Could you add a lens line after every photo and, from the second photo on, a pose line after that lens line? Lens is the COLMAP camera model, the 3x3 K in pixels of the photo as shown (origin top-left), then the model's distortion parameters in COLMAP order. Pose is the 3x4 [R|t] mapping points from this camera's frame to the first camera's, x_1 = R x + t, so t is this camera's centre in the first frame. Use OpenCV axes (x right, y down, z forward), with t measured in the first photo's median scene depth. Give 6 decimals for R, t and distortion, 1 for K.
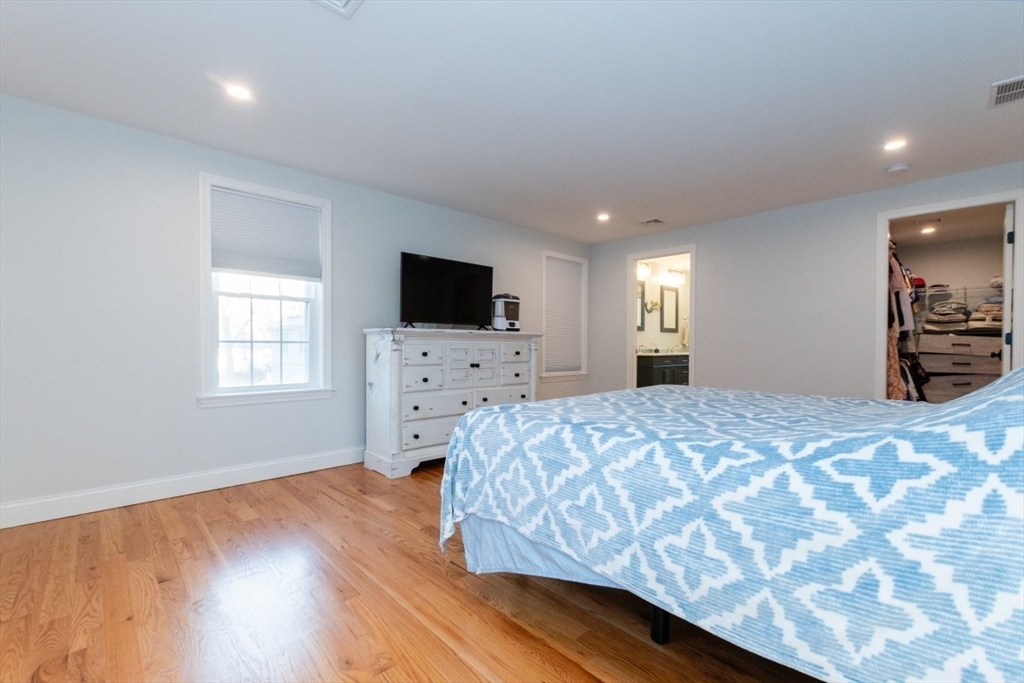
lens RADIAL K [[444.4, 0, 505.7], [0, 444.4, 342.5], [0, 0, 1]] dist [0.009131, -0.003328]
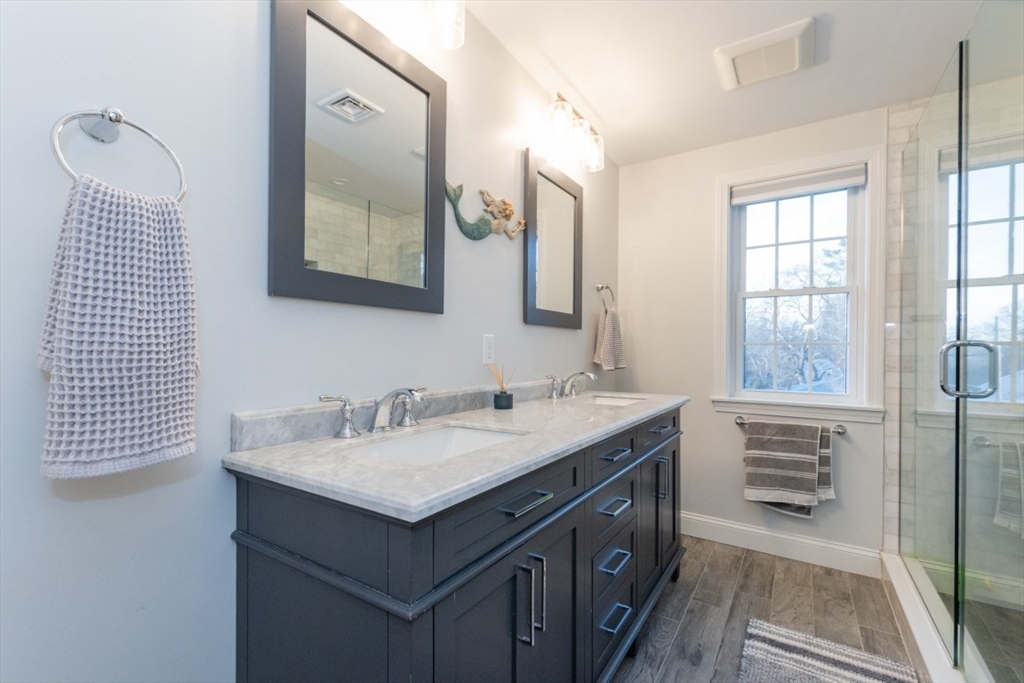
lens RADIAL K [[444.4, 0, 513.5], [0, 444.4, 347.9], [0, 0, 1]] dist [0.009131, -0.003328]
pose [[0.969249, 0.007020, 0.245983, 0.314290], [-0.005925, 0.999969, -0.005190, -0.008161], [-0.246012, 0.003573, 0.969260, 0.840801]]
